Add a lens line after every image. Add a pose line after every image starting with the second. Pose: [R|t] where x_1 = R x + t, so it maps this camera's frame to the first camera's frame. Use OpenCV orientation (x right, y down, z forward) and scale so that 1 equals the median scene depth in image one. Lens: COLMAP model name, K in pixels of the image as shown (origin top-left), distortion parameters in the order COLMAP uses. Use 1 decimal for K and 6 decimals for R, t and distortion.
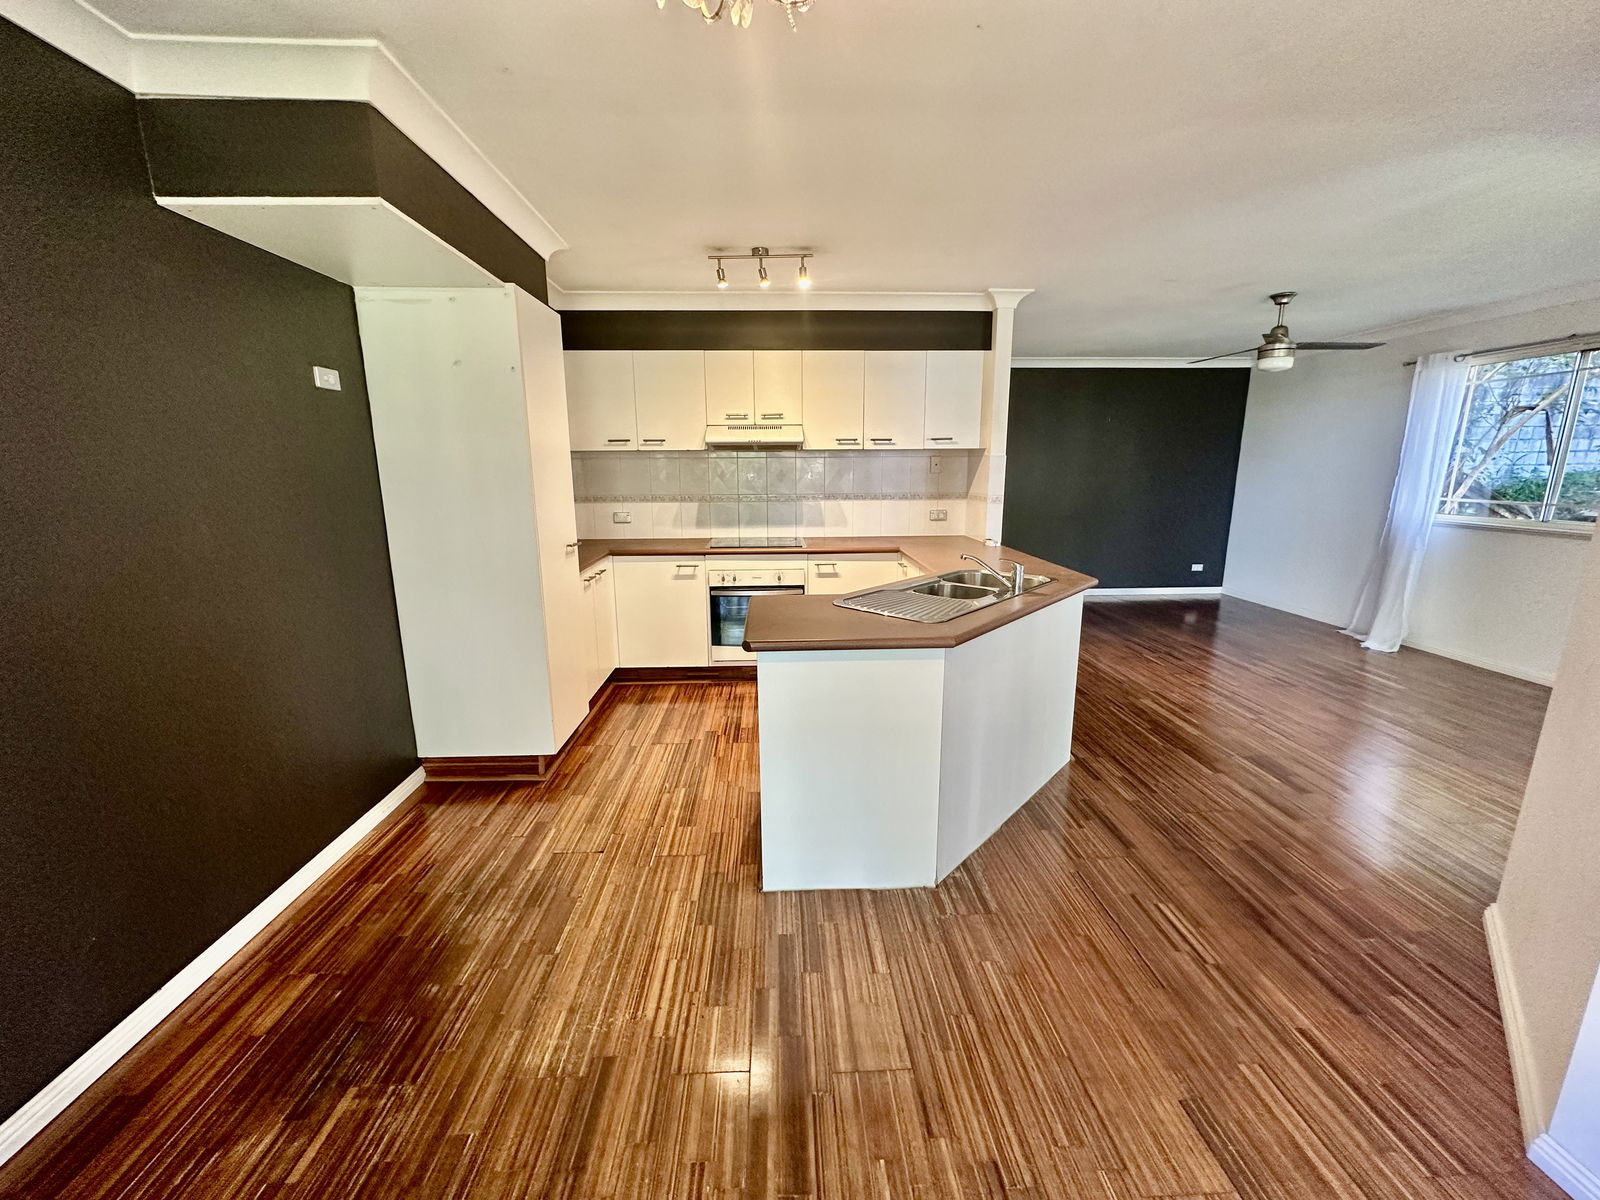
lens RADIAL K [[635.7, 0, 800.4], [0, 635.7, 601.4], [0, 0, 1]] dist [-0.003041, 0.000044]
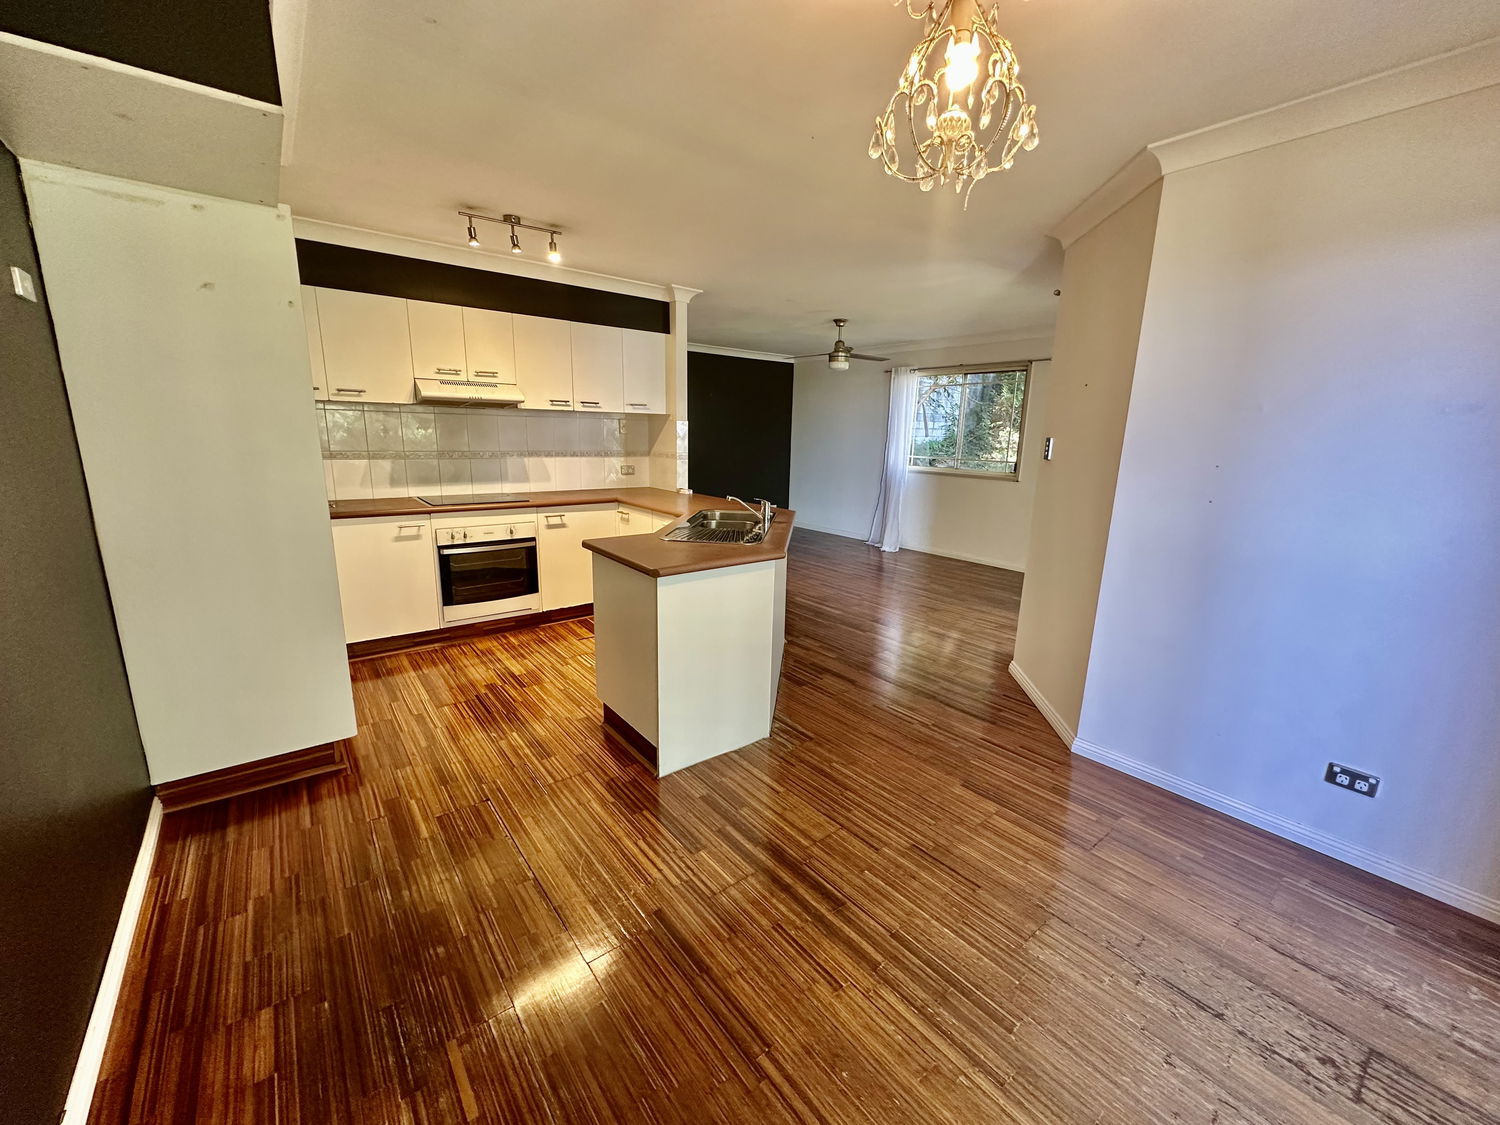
lens RADIAL K [[598.6, 0, 750.0], [0, 598.6, 562.5], [0, 0, 1]] dist [0.001224, 0.000113]
pose [[0.808173, -0.102054, 0.580036, -0.294163], [0.095562, 0.994544, 0.041837, 0.009432], [-0.581141, 0.021618, 0.813516, -0.020212]]
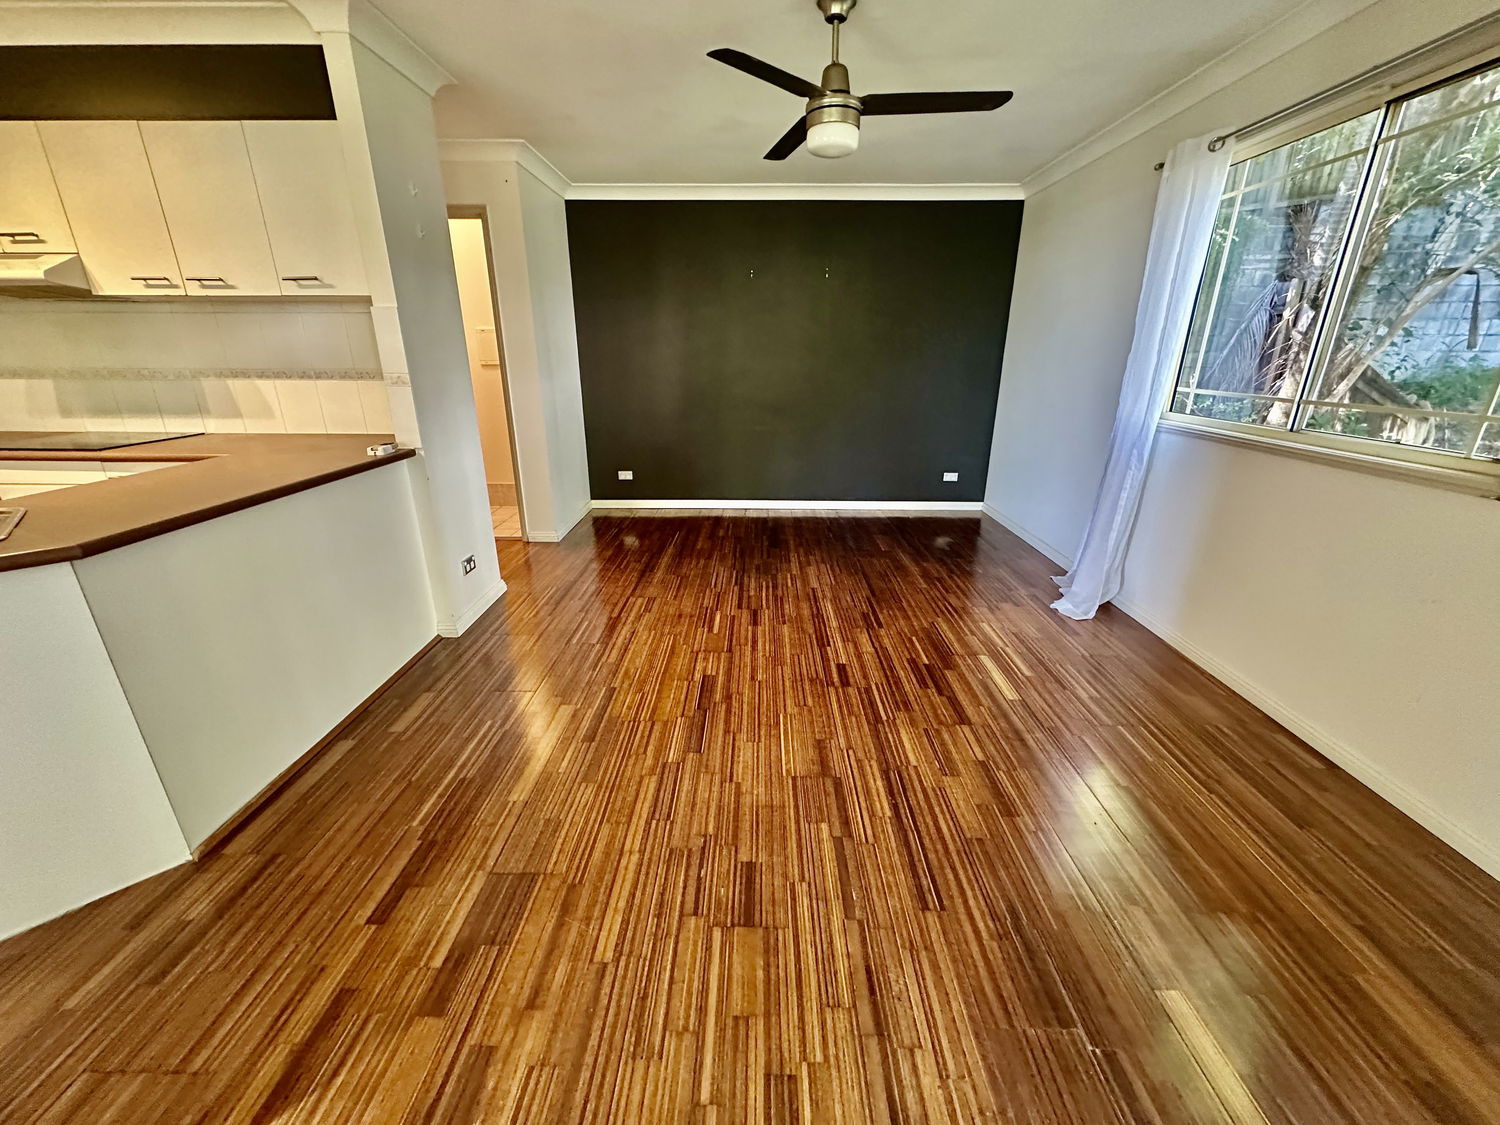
lens RADIAL K [[595.9, 0, 750.4], [0, 595.9, 563.8], [0, 0, 1]] dist [-0.003041, 0.000044]
pose [[0.998247, 0.029453, -0.051329, 0.721357], [-0.022450, 0.990991, 0.132036, -0.067011], [0.054756, -0.130652, 0.989915, 0.422517]]
